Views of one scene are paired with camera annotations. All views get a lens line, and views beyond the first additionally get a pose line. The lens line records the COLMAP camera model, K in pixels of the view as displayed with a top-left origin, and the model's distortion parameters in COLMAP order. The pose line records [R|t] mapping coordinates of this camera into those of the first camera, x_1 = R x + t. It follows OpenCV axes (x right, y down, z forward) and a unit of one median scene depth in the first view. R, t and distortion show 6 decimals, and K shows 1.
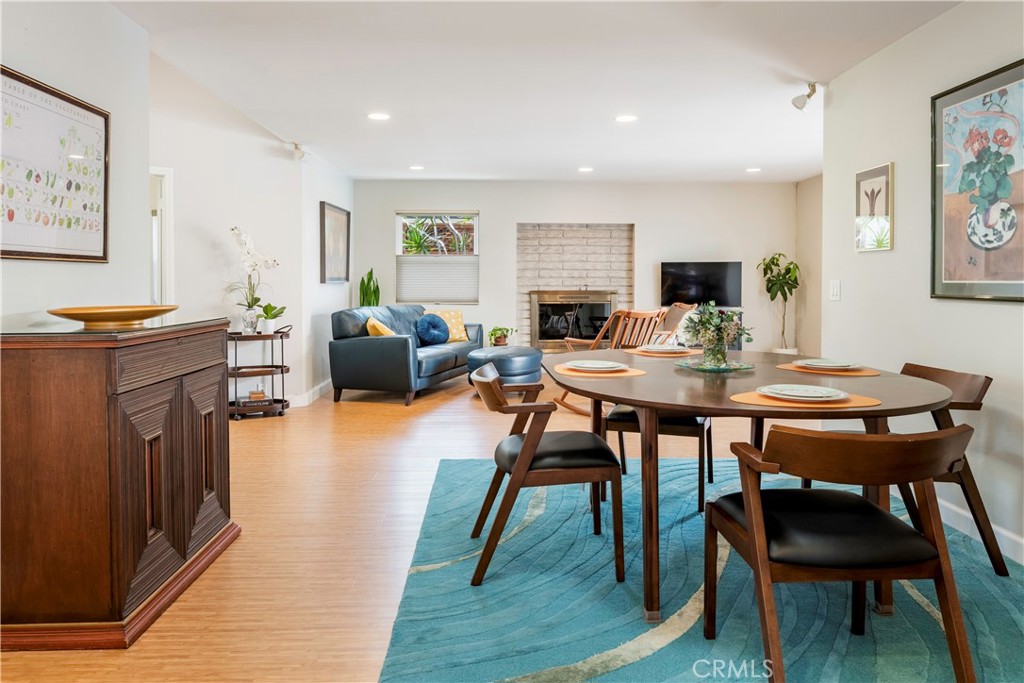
lens RADIAL K [[731.0, 0, 533.4], [0, 731.0, 287.1], [0, 0, 1]] dist [-0.030248, -0.001713]
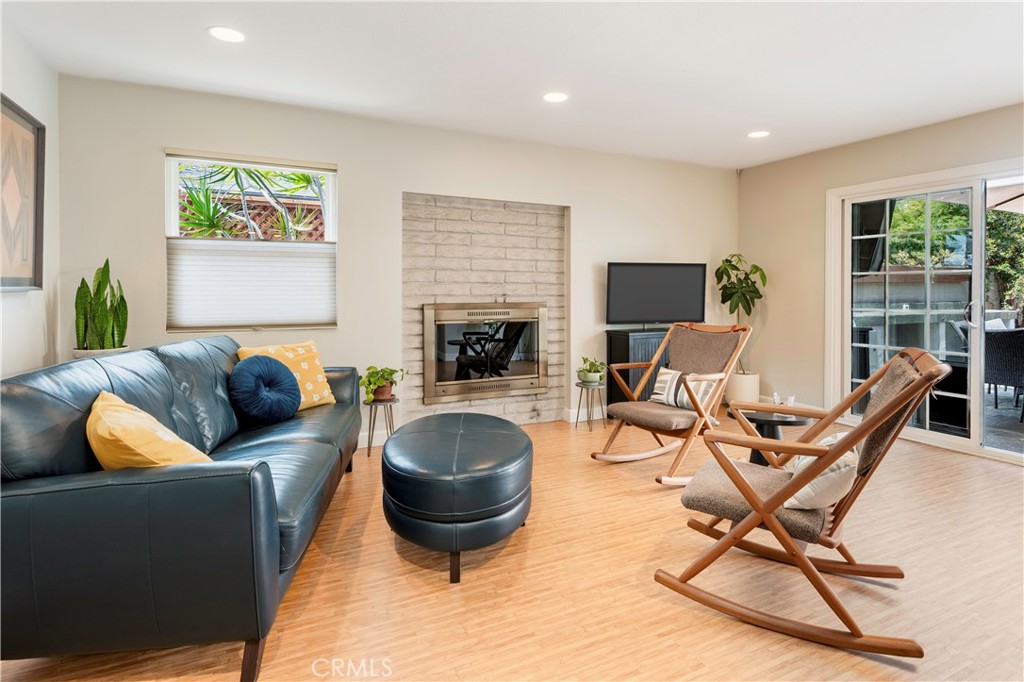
lens RADIAL K [[554.8, 0, 528.3], [0, 554.8, 294.6], [0, 0, 1]] dist [0.000120, 0.001053]
pose [[0.908382, -0.001870, 0.418137, -0.119241], [-0.000252, 0.999987, 0.005019, -0.005175], [-0.418141, -0.004664, 0.908370, 0.536740]]
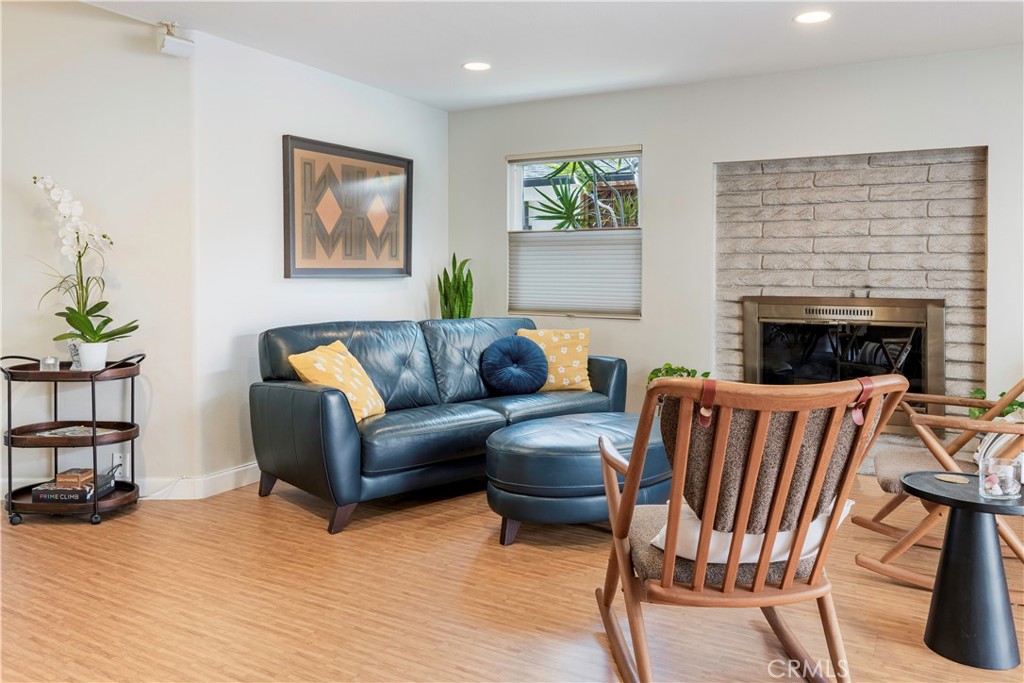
lens RADIAL K [[784.2, 0, 499.1], [0, 784.2, 272.7], [0, 0, 1]] dist [0.005299, -0.005623]
pose [[0.838898, 0.004043, -0.544274, 0.148727], [-0.010873, 0.999897, -0.009332, -0.004141], [0.544180, 0.013747, 0.838856, 0.455249]]
